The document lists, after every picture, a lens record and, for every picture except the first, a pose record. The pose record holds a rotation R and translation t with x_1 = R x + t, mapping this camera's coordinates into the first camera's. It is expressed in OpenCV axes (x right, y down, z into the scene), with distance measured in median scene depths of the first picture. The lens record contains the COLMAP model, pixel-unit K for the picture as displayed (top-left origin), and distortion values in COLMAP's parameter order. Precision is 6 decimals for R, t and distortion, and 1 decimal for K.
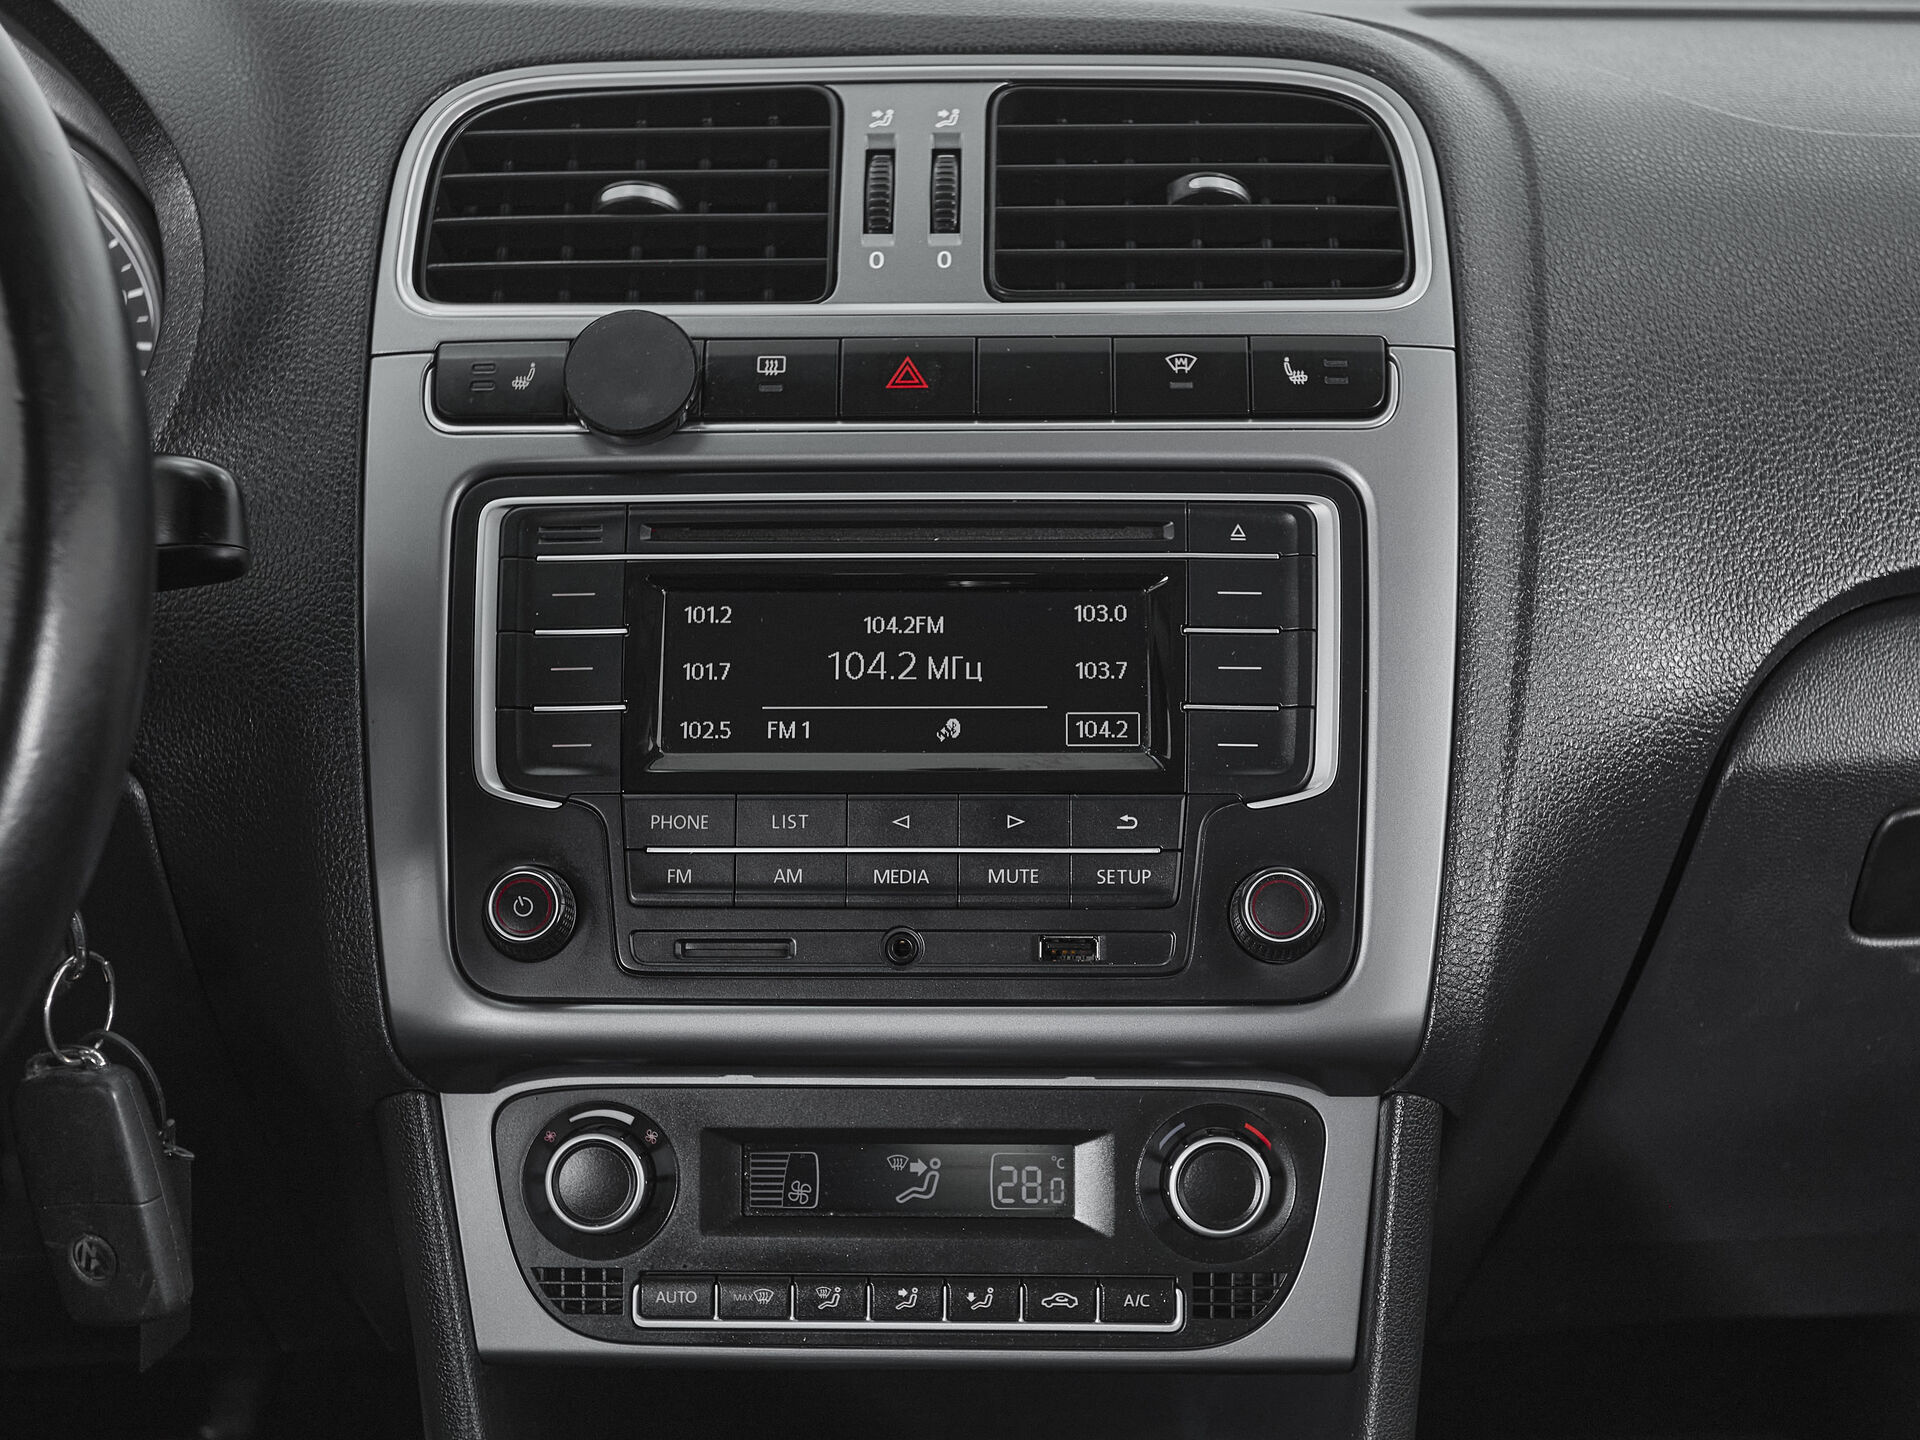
lens RADIAL K [[2336.9, 0, 812.2], [0, 2336.9, 781.5], [0, 0, 1]] dist [0.009865, 0.016329]
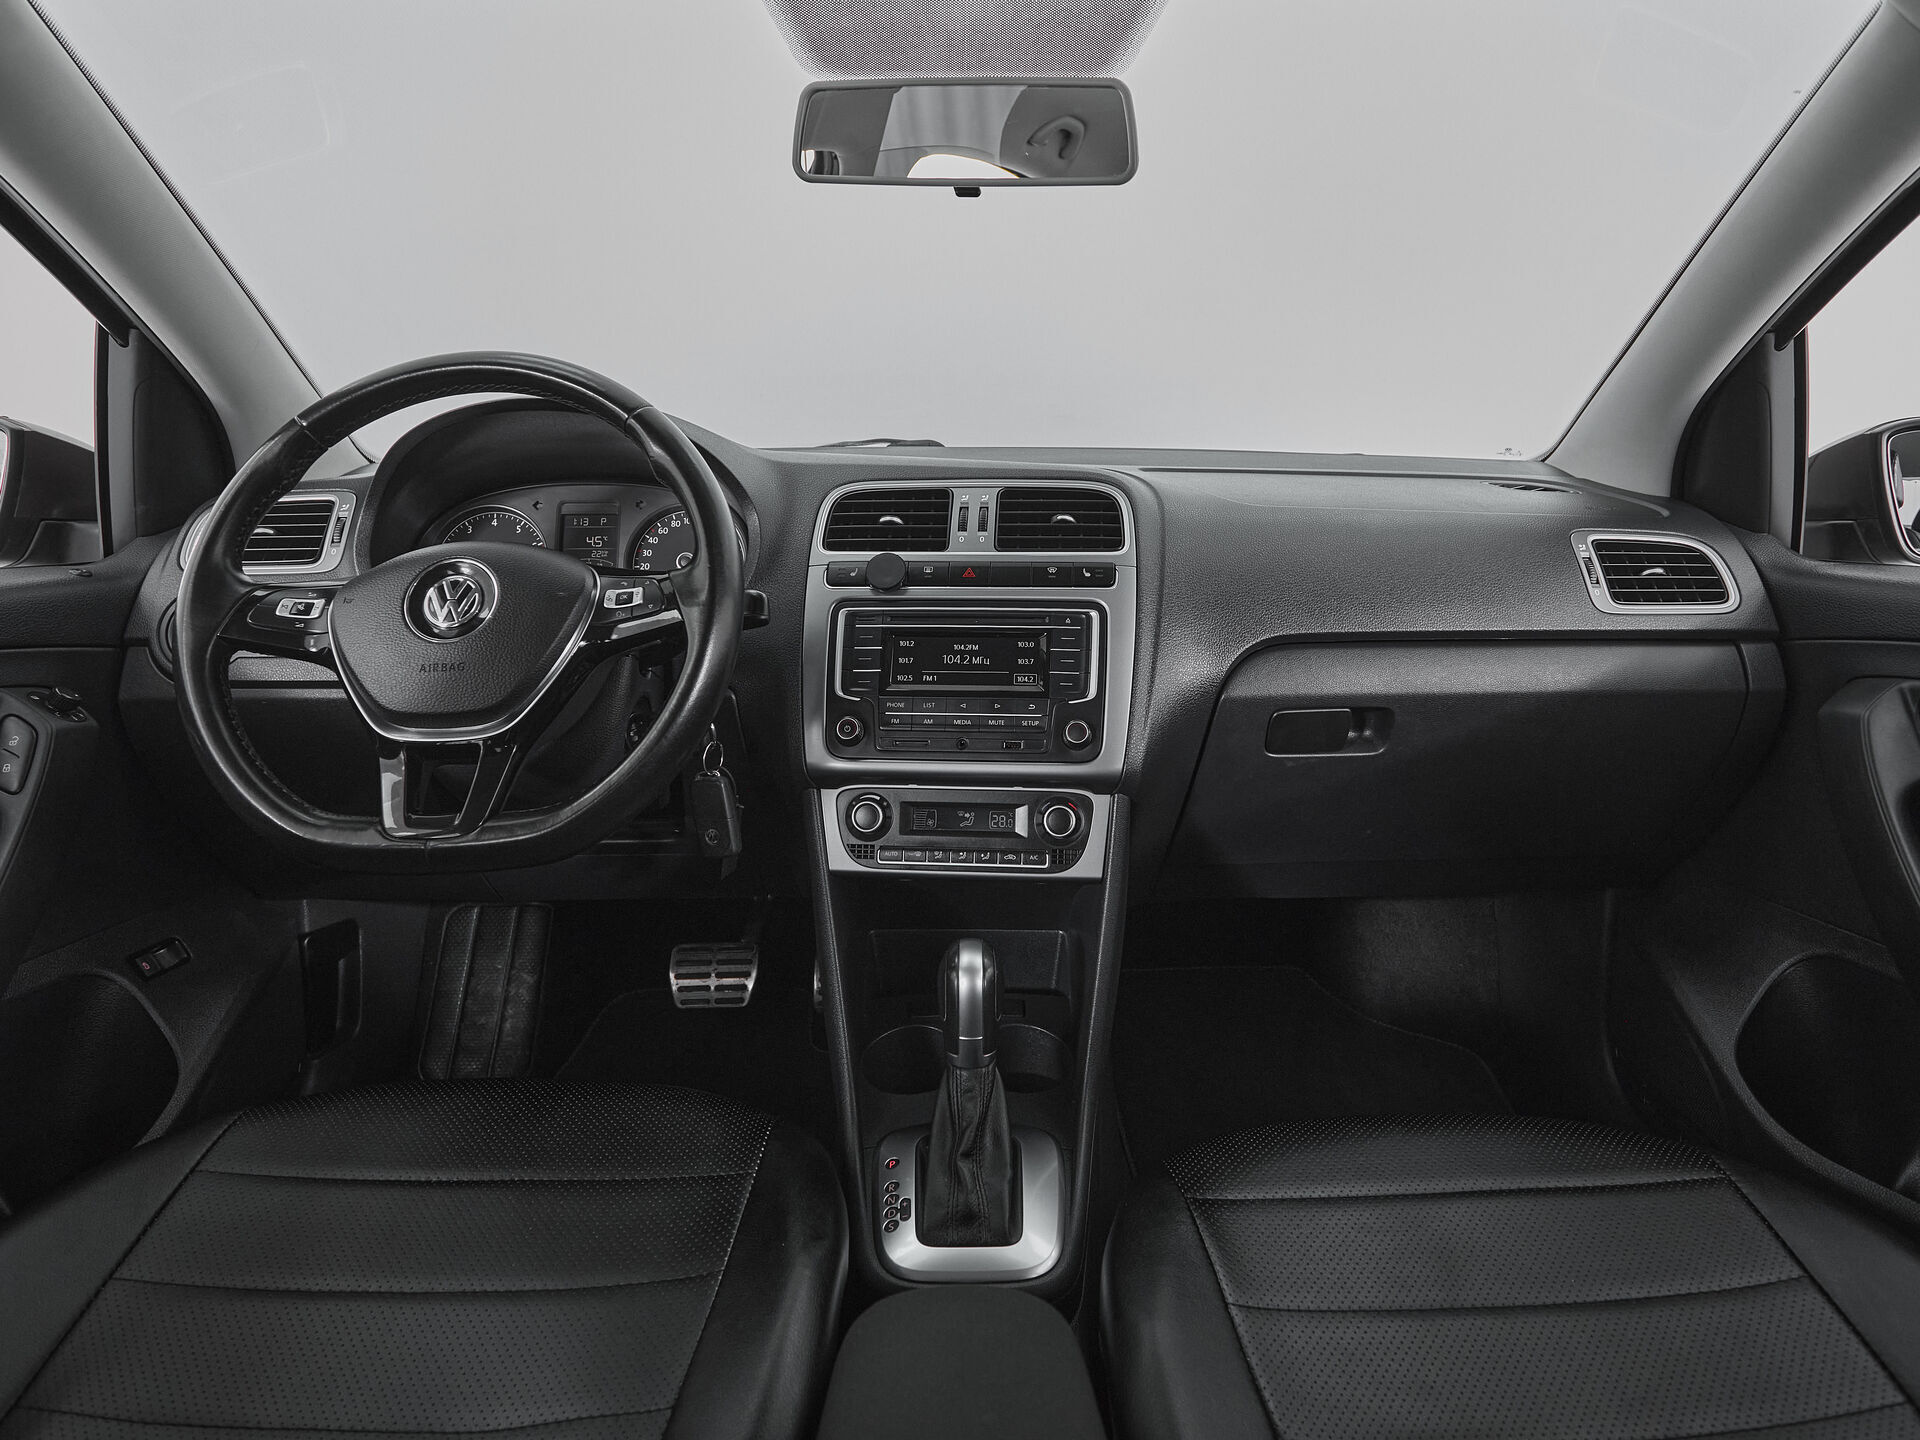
lens RADIAL K [[913.0, 0, 935.4], [0, 913.0, 658.5], [0, 0, 1]] dist [-0.001771, -0.000173]
pose [[0.998353, 0.016866, -0.054844, 0.066484], [-0.023038, 0.993222, -0.113931, 0.095158], [0.052550, 0.115006, 0.991974, -0.269744]]
